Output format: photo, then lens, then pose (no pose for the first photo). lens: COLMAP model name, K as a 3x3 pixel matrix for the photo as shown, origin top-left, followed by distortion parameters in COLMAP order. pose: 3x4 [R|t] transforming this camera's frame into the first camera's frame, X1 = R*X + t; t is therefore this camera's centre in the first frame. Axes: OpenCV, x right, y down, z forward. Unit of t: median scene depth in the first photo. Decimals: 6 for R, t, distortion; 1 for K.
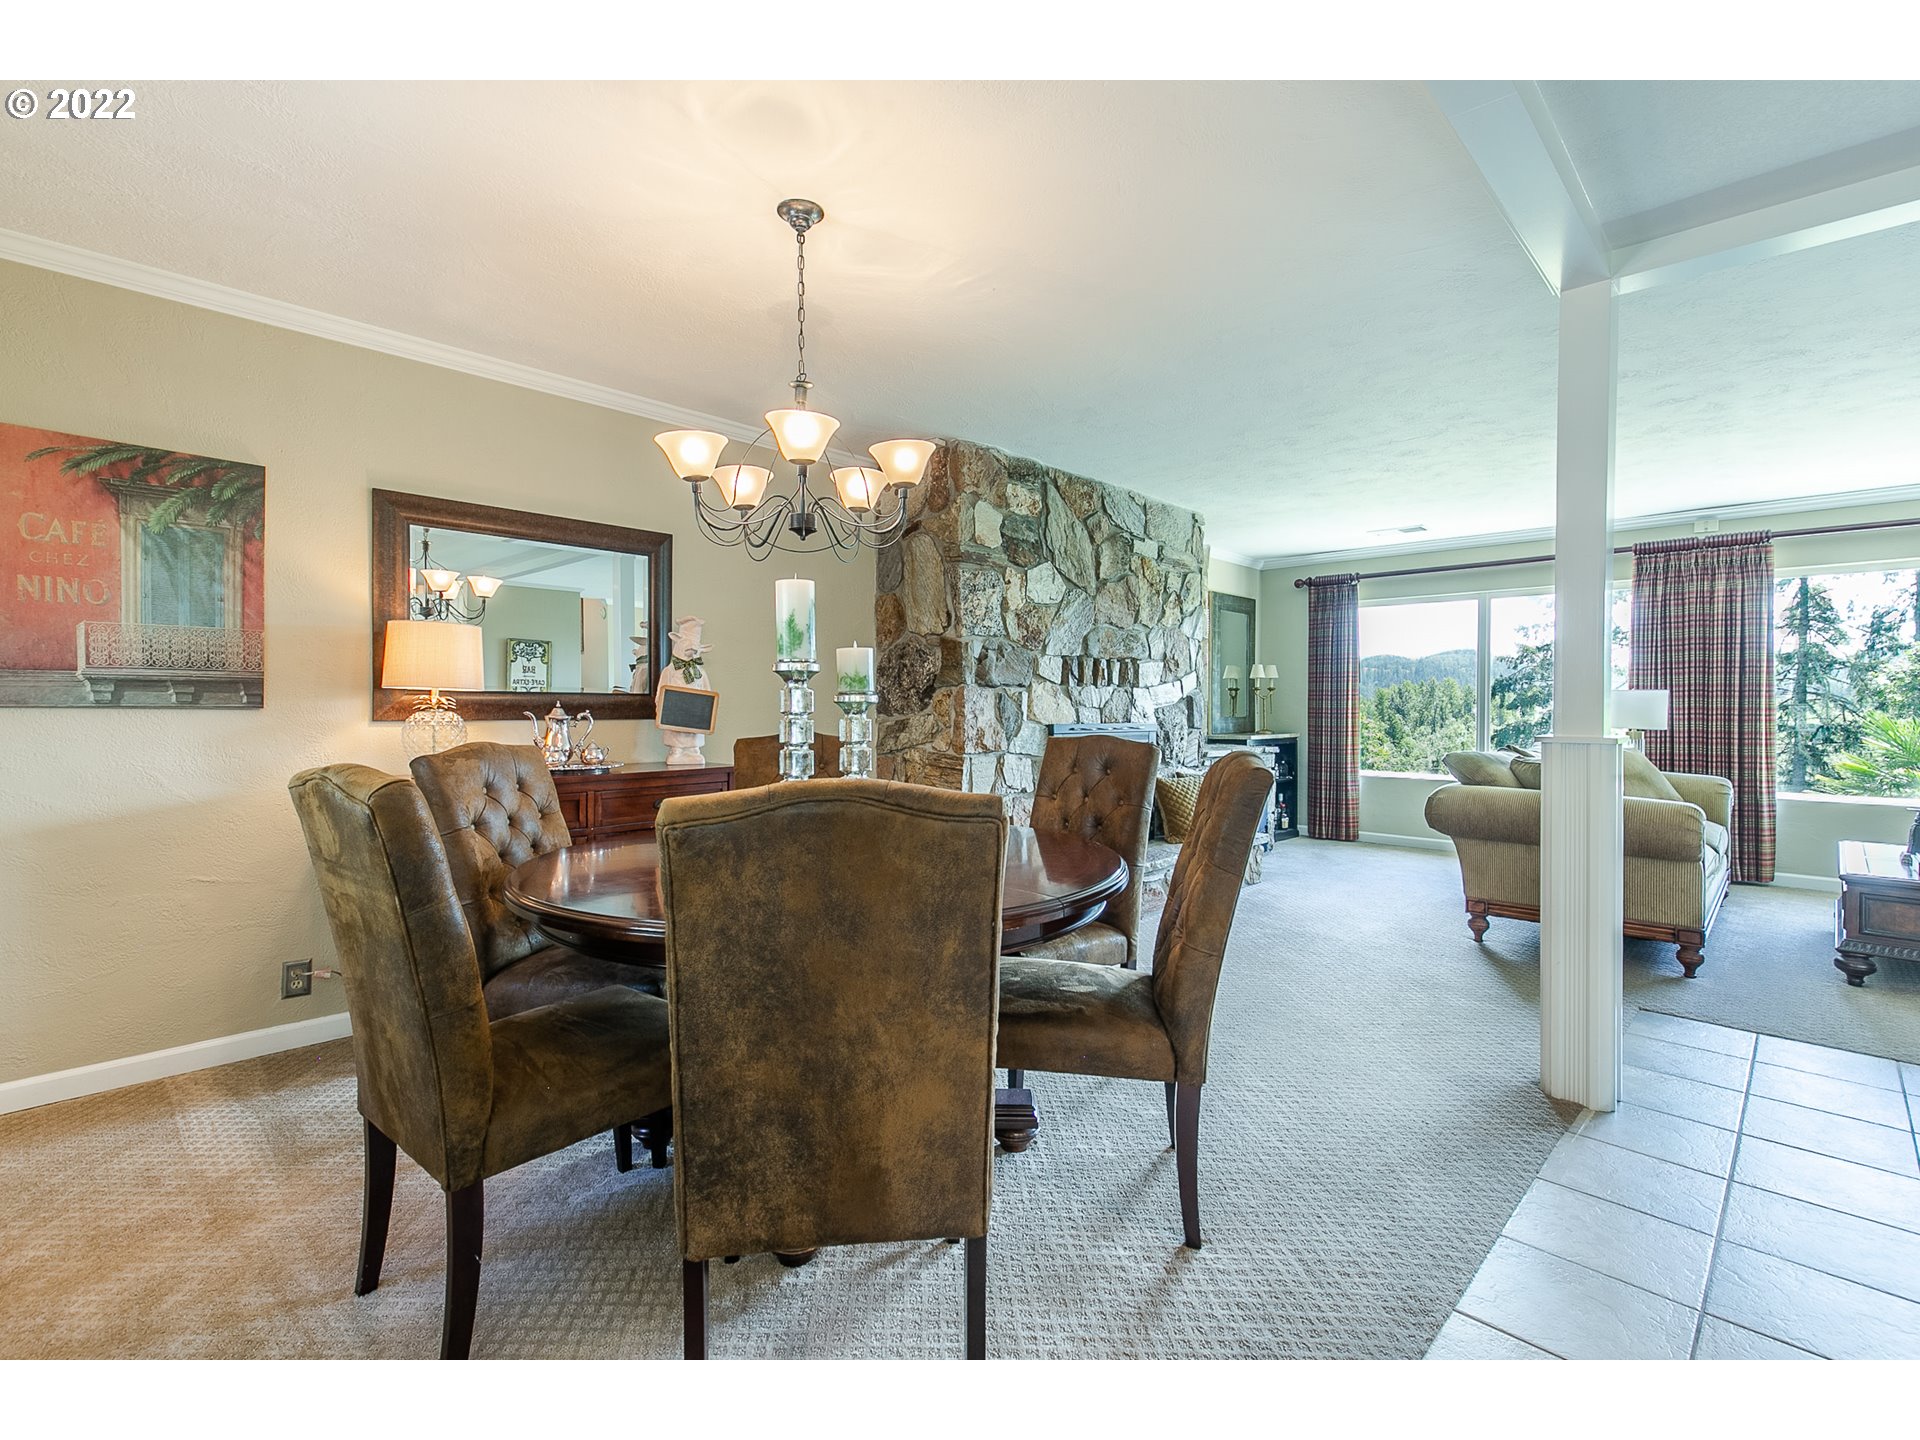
lens RADIAL K [[879.5, 0, 965.3], [0, 879.5, 712.9], [0, 0, 1]] dist [0.007588, -0.000327]
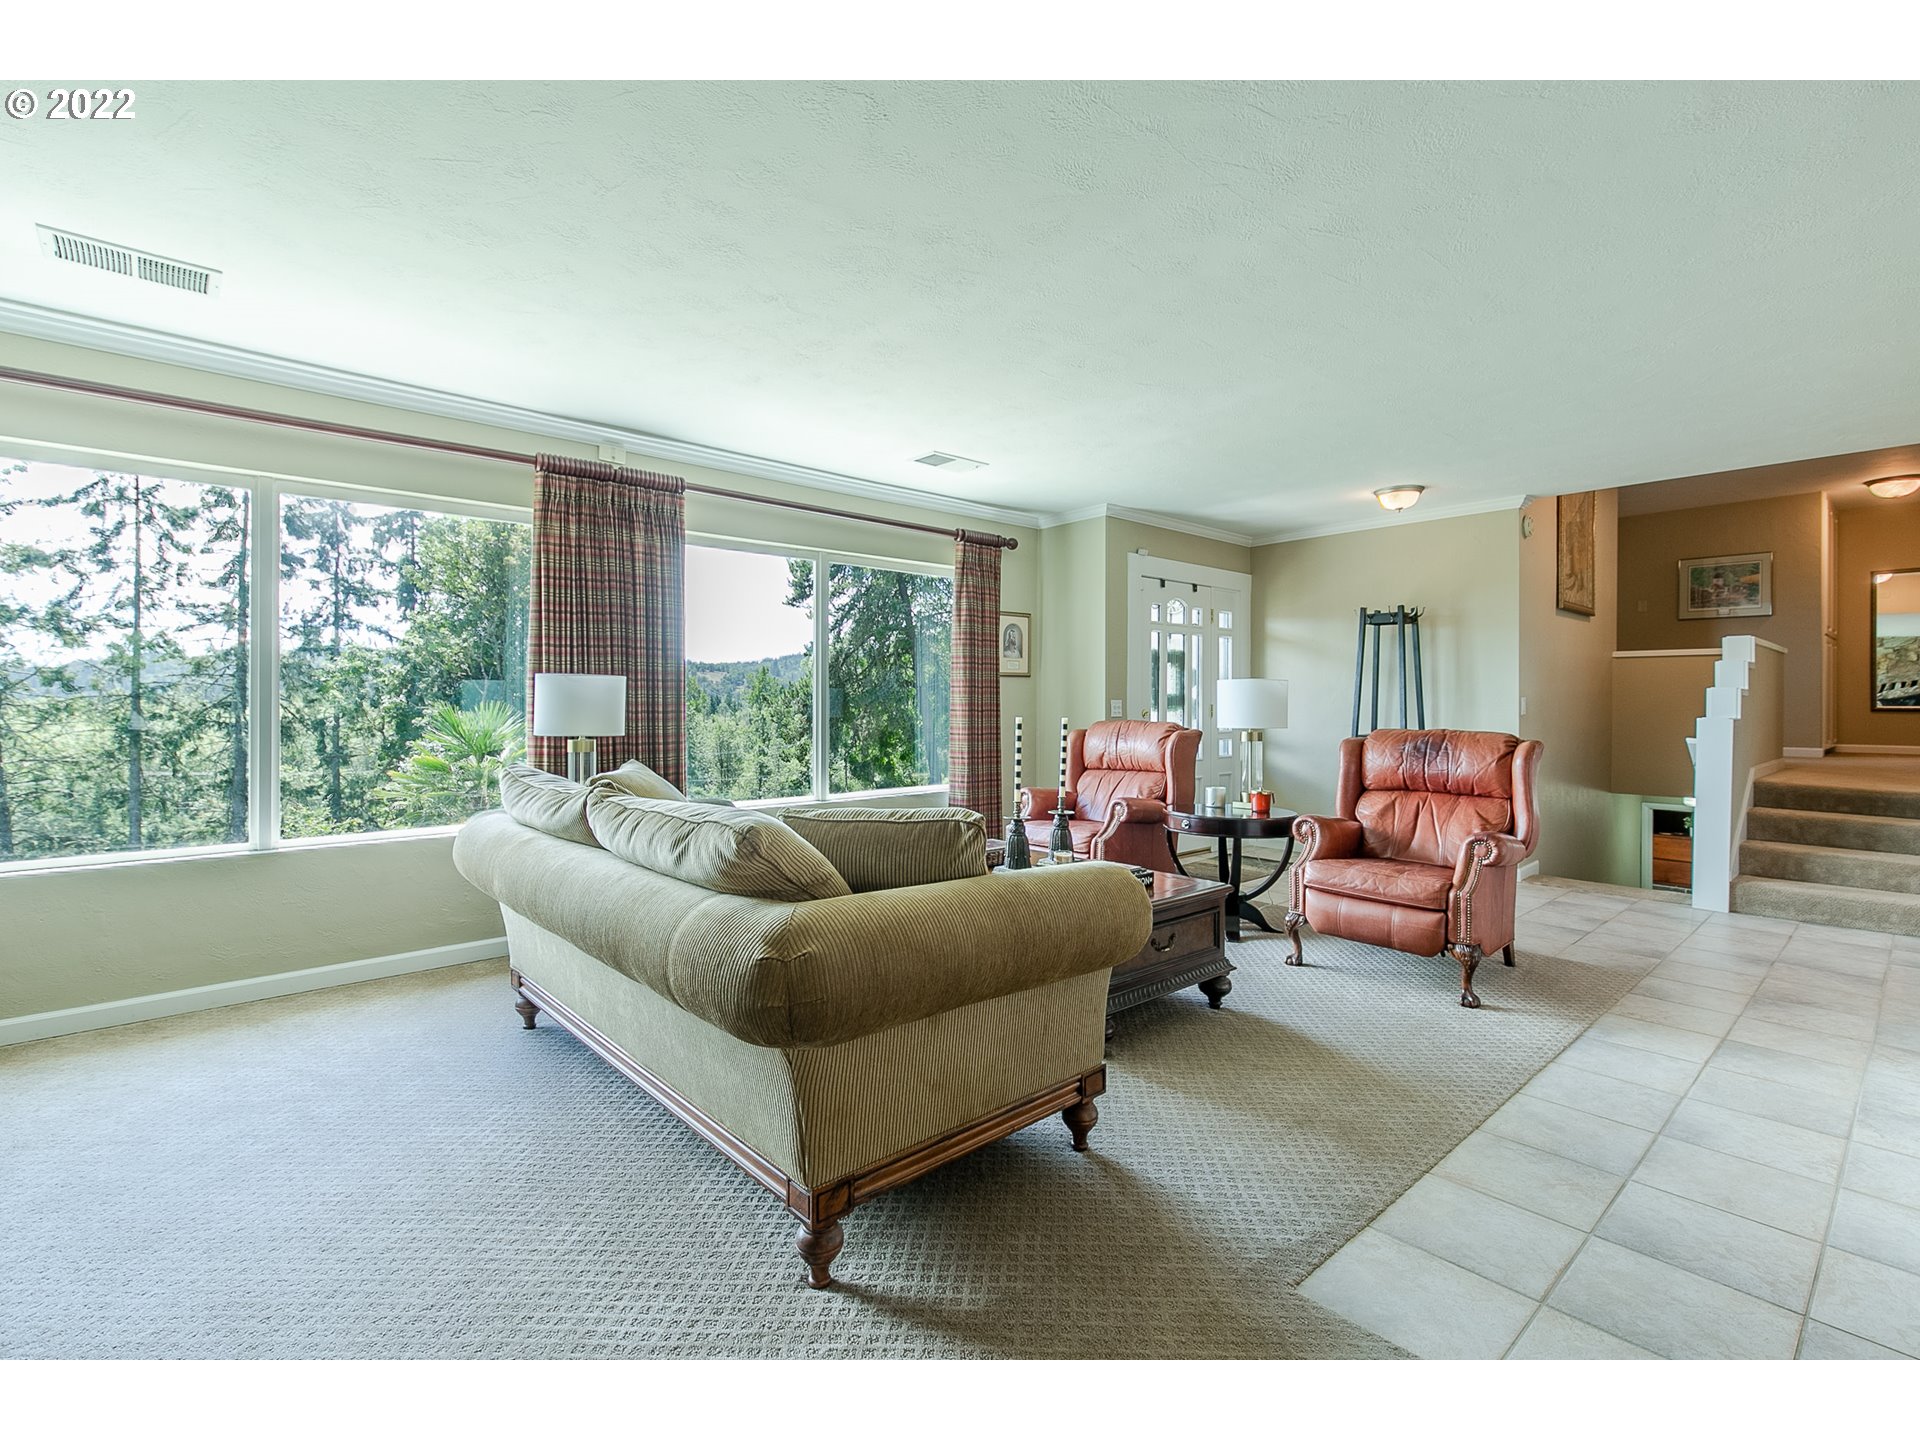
lens RADIAL K [[879.5, 0, 969.7], [0, 879.5, 688.4], [0, 0, 1]] dist [0.007588, -0.000327]
pose [[0.088082, 0.015266, 0.995996, 0.163081], [0.008053, 0.999839, -0.016037, -0.005564], [-0.996081, 0.009434, 0.087945, 0.723899]]
